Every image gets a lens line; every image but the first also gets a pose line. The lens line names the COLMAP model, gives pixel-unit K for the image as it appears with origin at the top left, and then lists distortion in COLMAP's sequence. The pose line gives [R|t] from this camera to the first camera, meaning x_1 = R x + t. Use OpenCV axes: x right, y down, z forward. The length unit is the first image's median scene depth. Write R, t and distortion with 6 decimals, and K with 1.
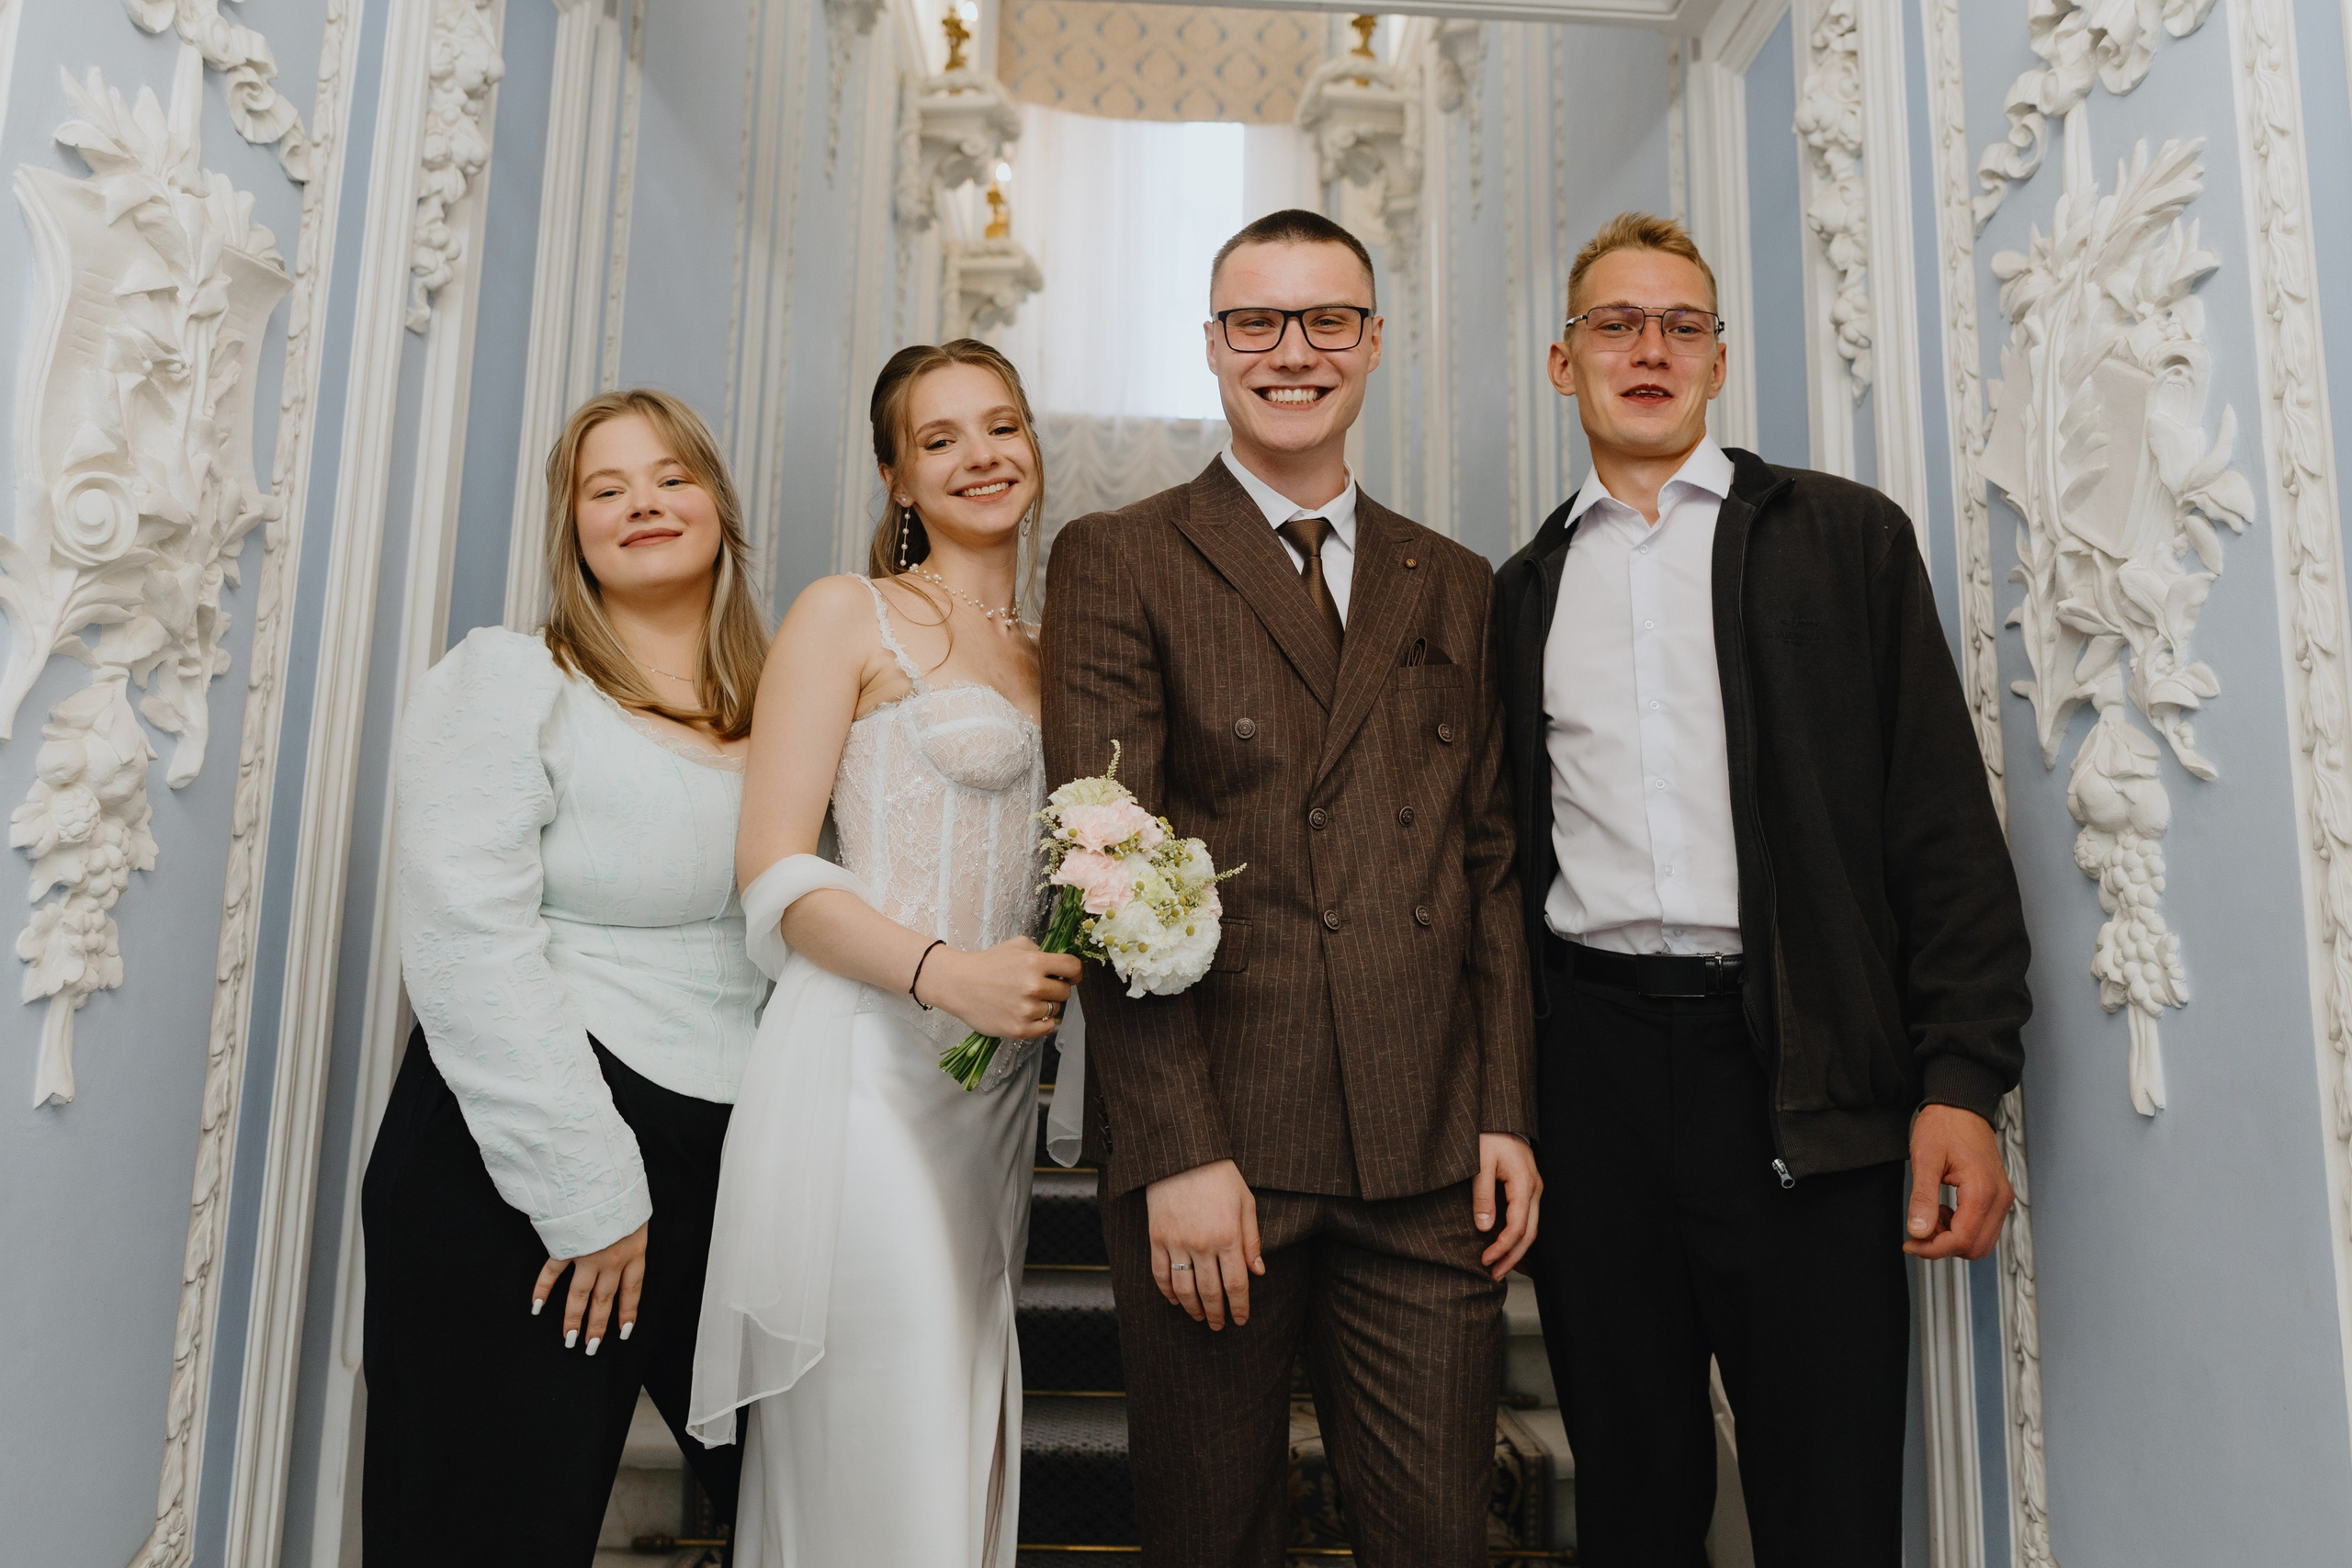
lens RADIAL K [[1810.3, 0, 1218.5], [0, 1810.3, 703.7], [0, 0, 1]] dist [0.001139, 0.000949]
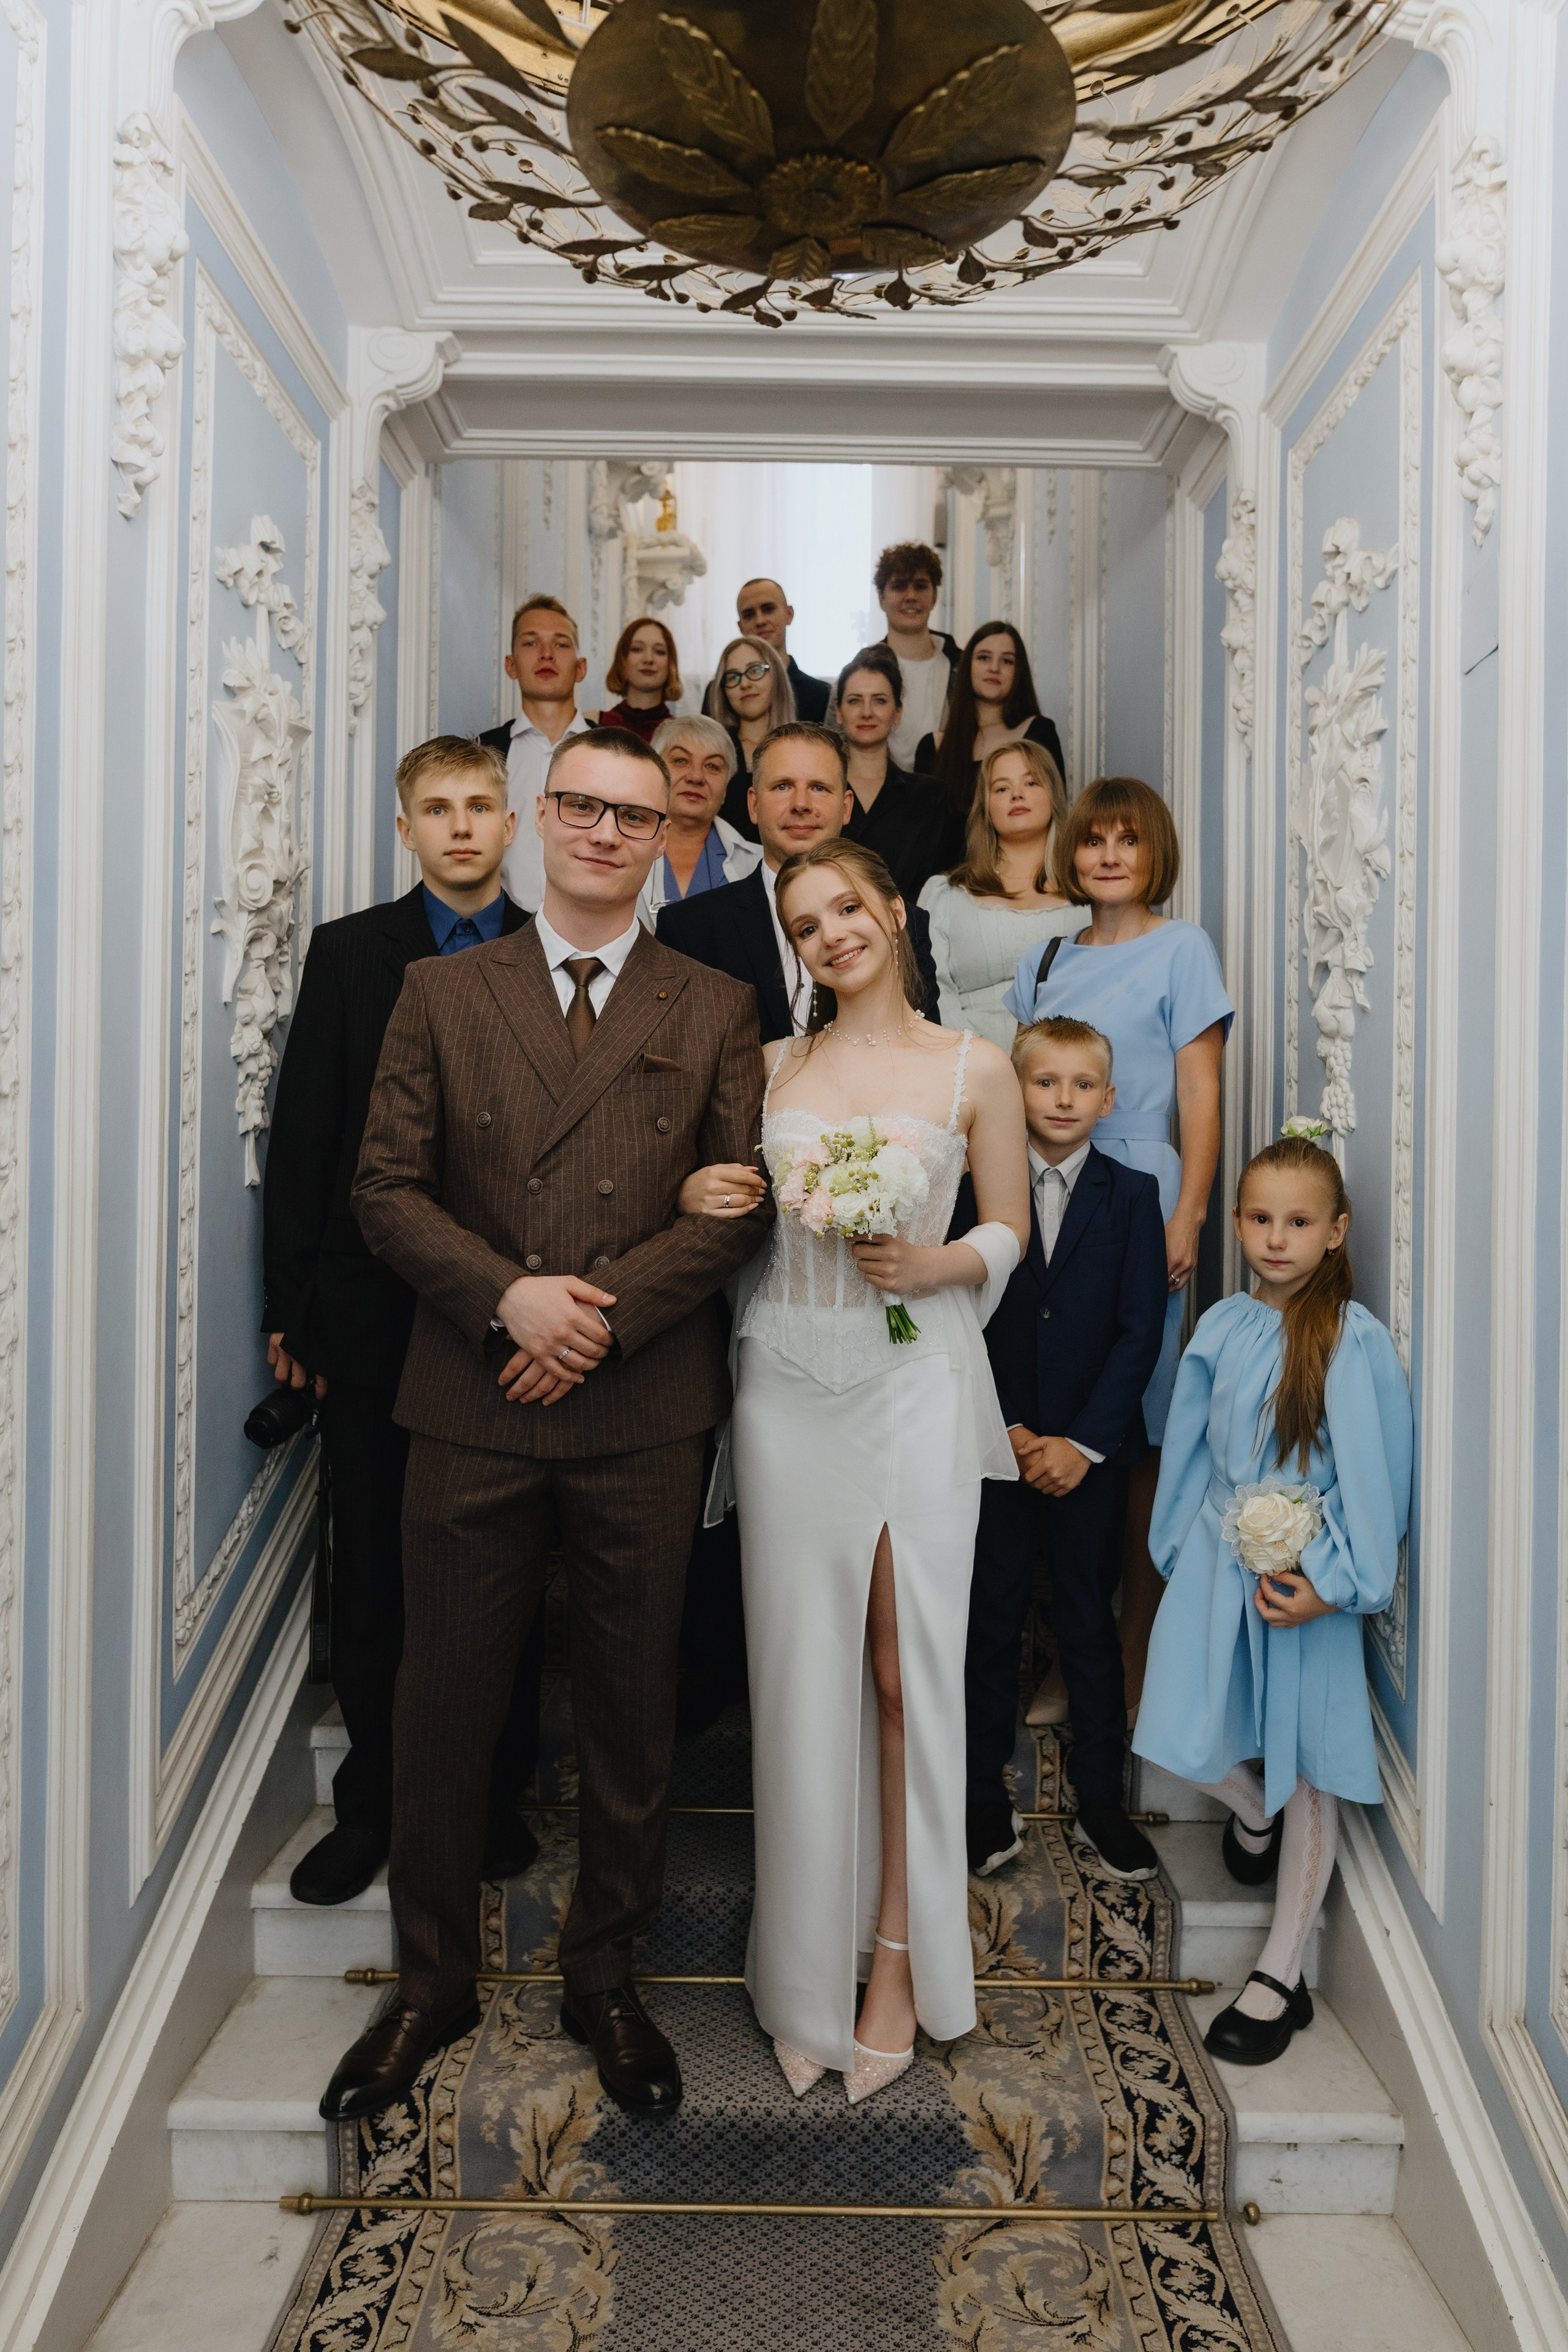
lens RADIAL K [[1664.4, 0, 786.0], [0, 1664.4, 1179.2], [0, 0, 1]] dist [0.002529, -0.002835]
pose [[0.998987, -0.004597, -0.044756, 0.017079], [0.012127, 0.985462, 0.169461, -0.070953], [0.043326, -0.169832, 0.984520, -0.626099]]
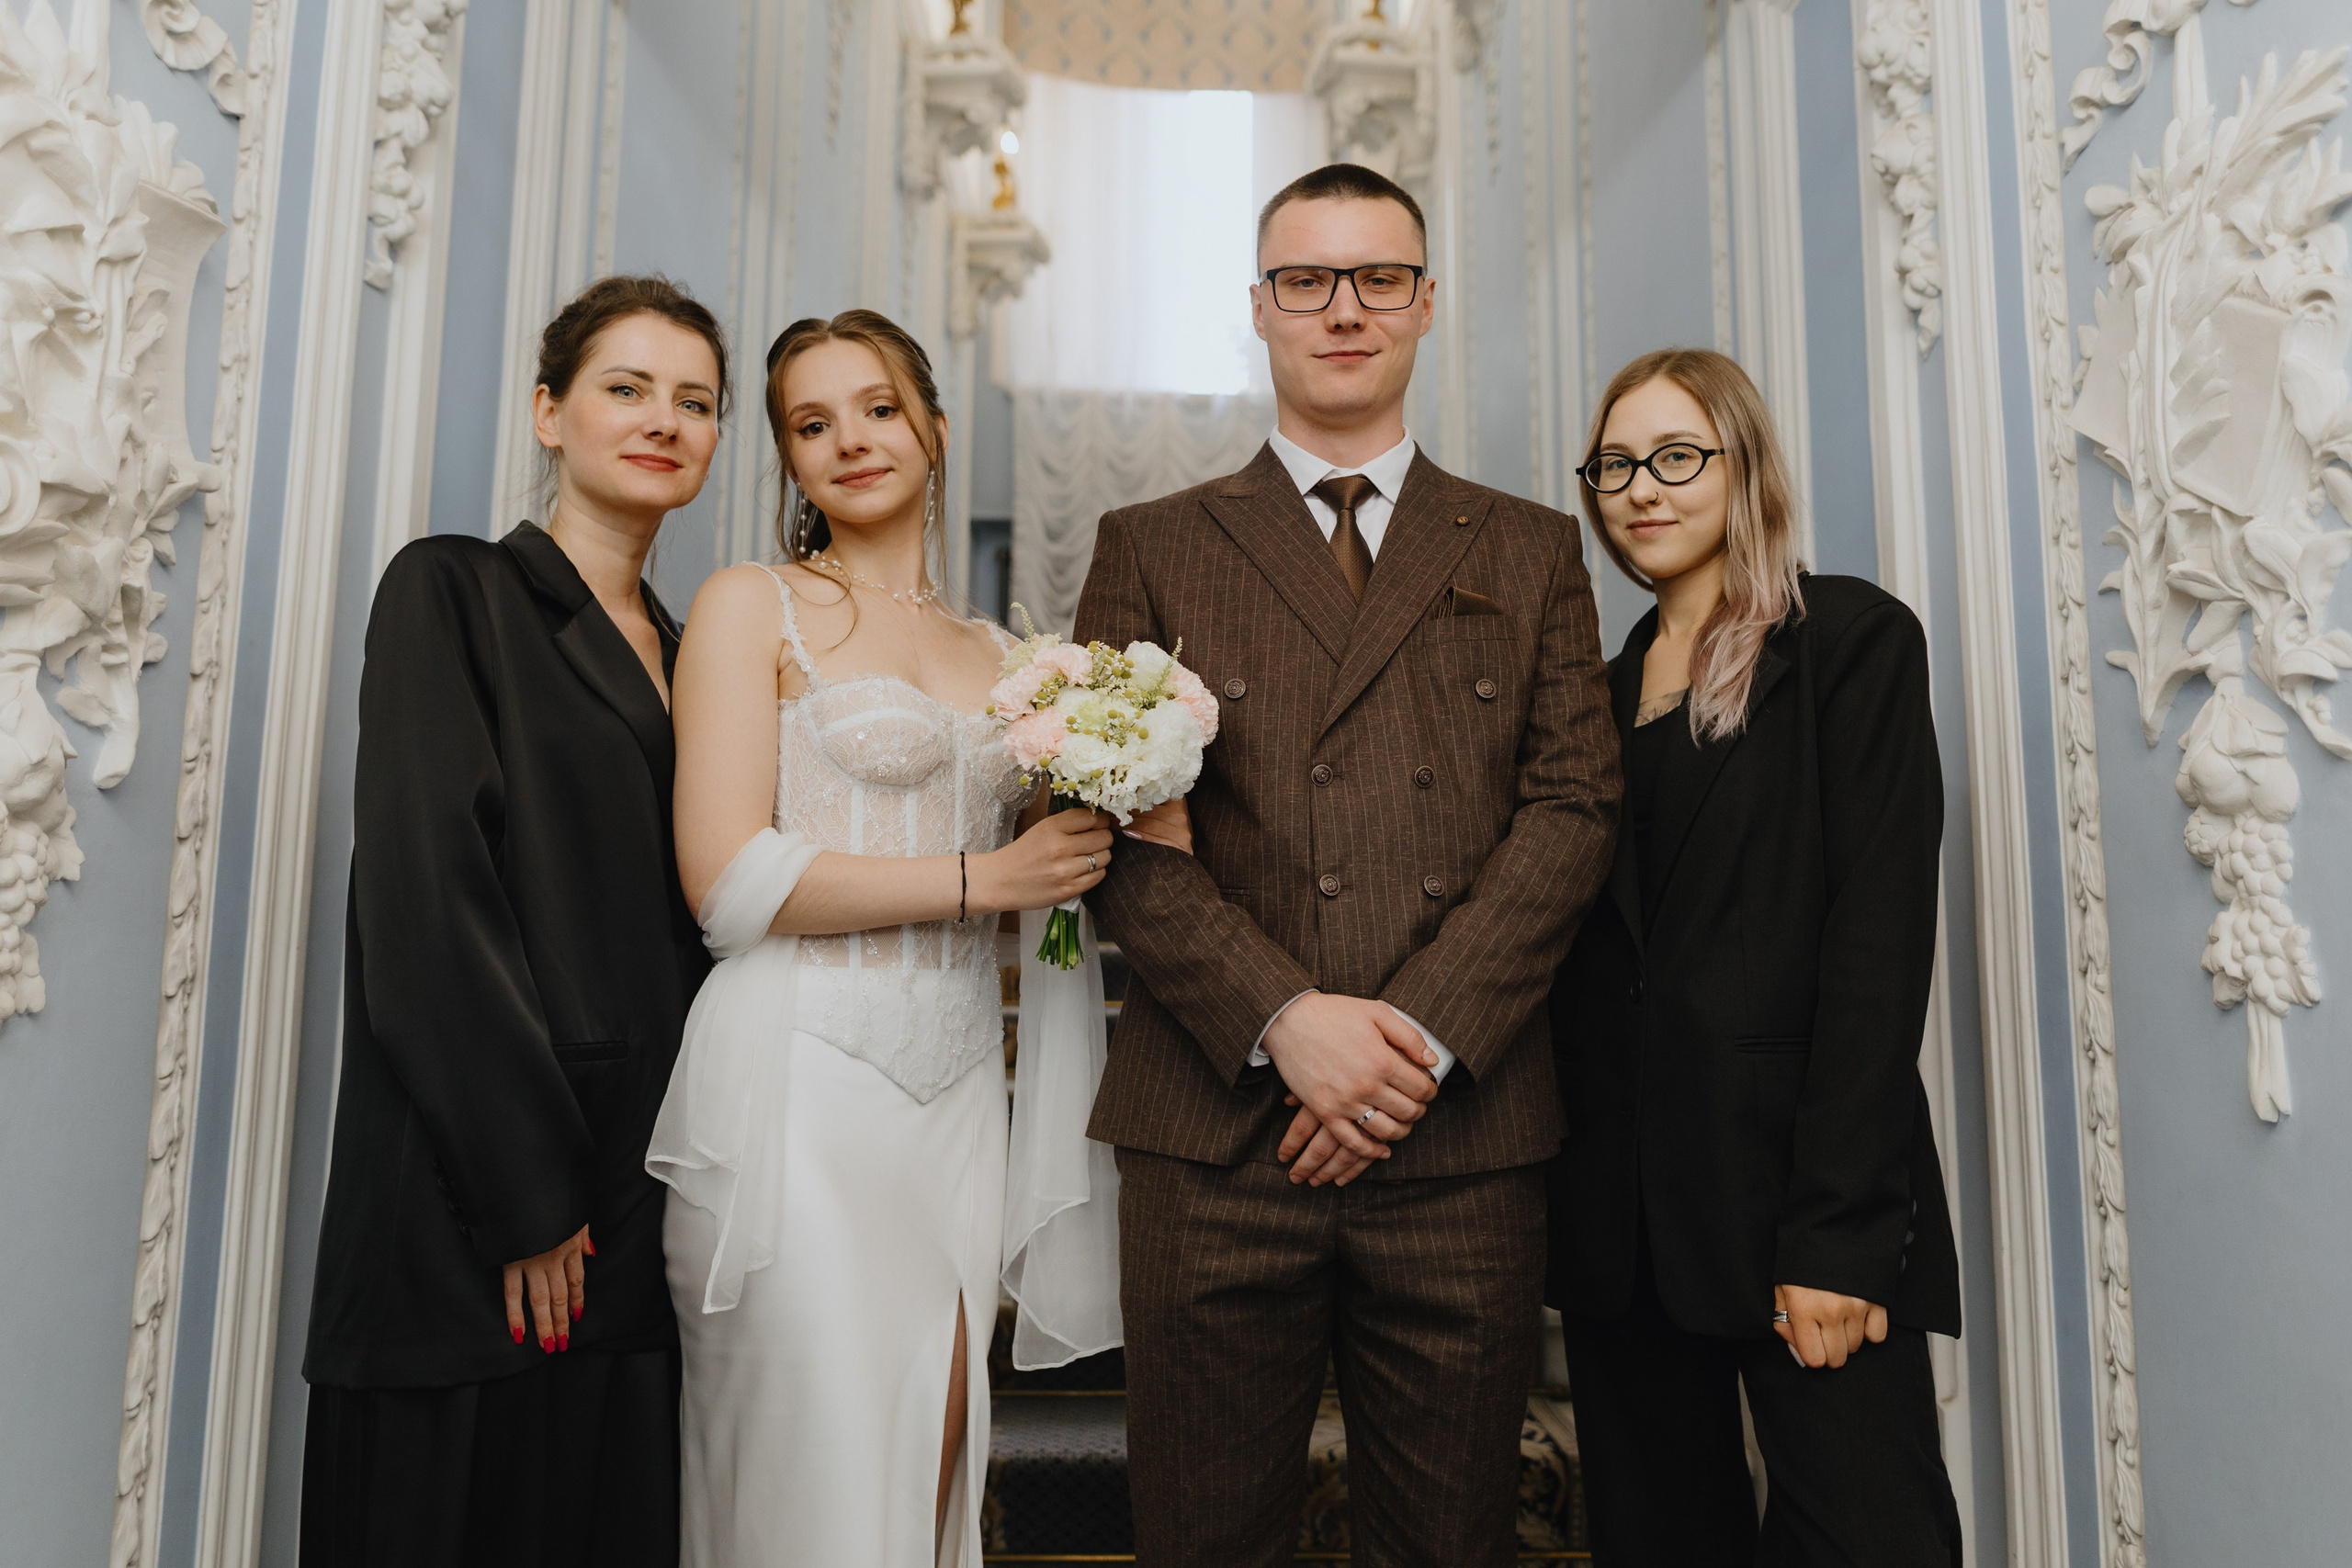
lens RADIAL K [[1760.2, 0, 1257.7], [0, 1760.2, 736.8], [0, 0, 1]] dist [0.001847, -0.000653]
pose [[0.999790, -0.009649, 0.018076, -0.014987], [0.009031, 0.999382, 0.033977, -0.003270], [-0.018393, -0.033806, 0.999259, 0.103296]]
